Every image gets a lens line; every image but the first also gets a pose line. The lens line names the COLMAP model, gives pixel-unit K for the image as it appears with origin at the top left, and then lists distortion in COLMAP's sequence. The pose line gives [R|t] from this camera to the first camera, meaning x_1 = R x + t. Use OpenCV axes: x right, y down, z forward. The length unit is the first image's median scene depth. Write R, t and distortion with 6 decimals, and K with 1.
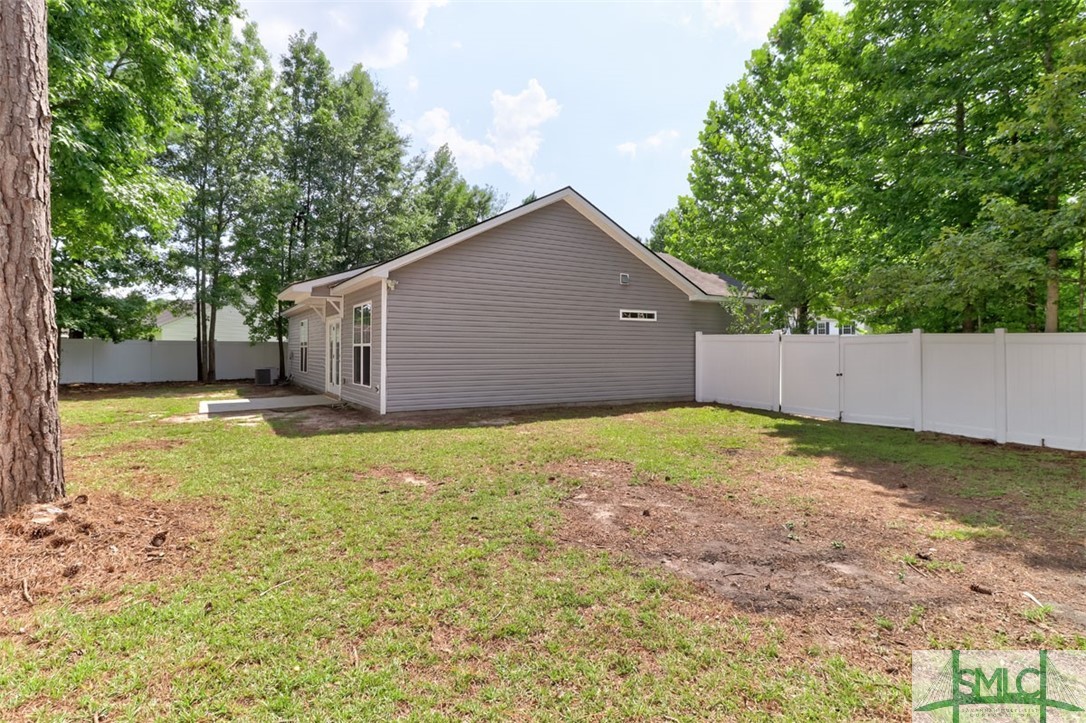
lens RADIAL K [[568.8, 0, 543.5], [0, 568.8, 357.9], [0, 0, 1]] dist [0.000160, -0.001982]
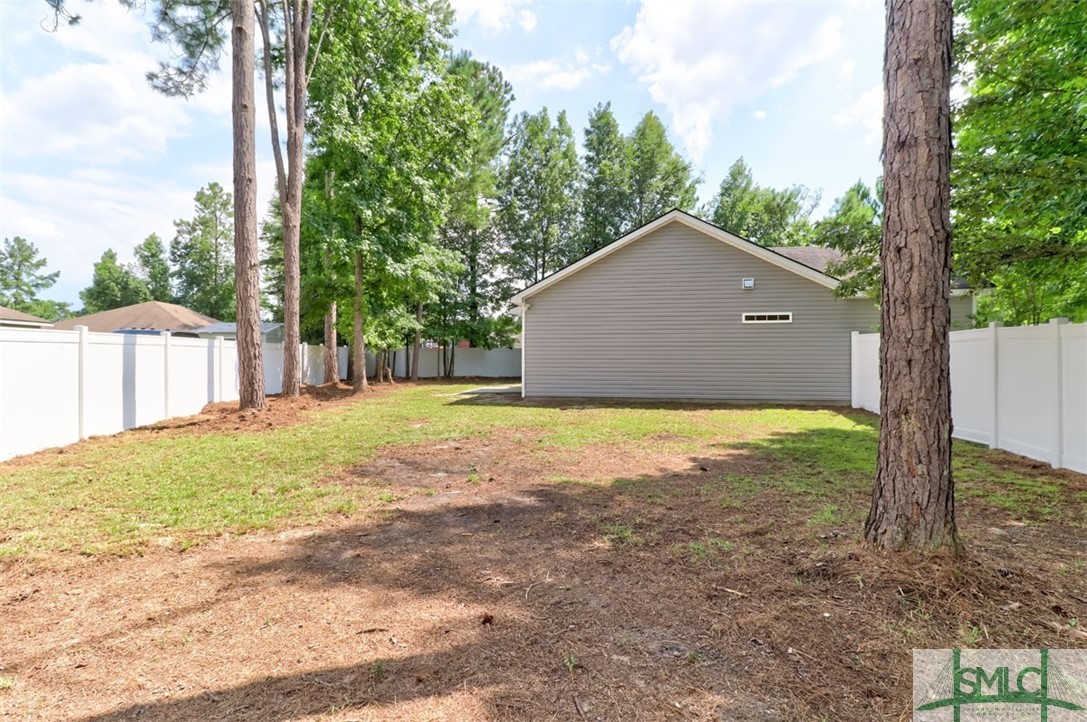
lens RADIAL K [[569.3, 0, 550.5], [0, 569.3, 360.1], [0, 0, 1]] dist [0.000160, -0.001982]
pose [[0.734904, 0.002003, -0.678168, 0.560344], [-0.006646, 0.999969, -0.004249, 0.007824], [0.678139, 0.007629, 0.734894, -0.006742]]
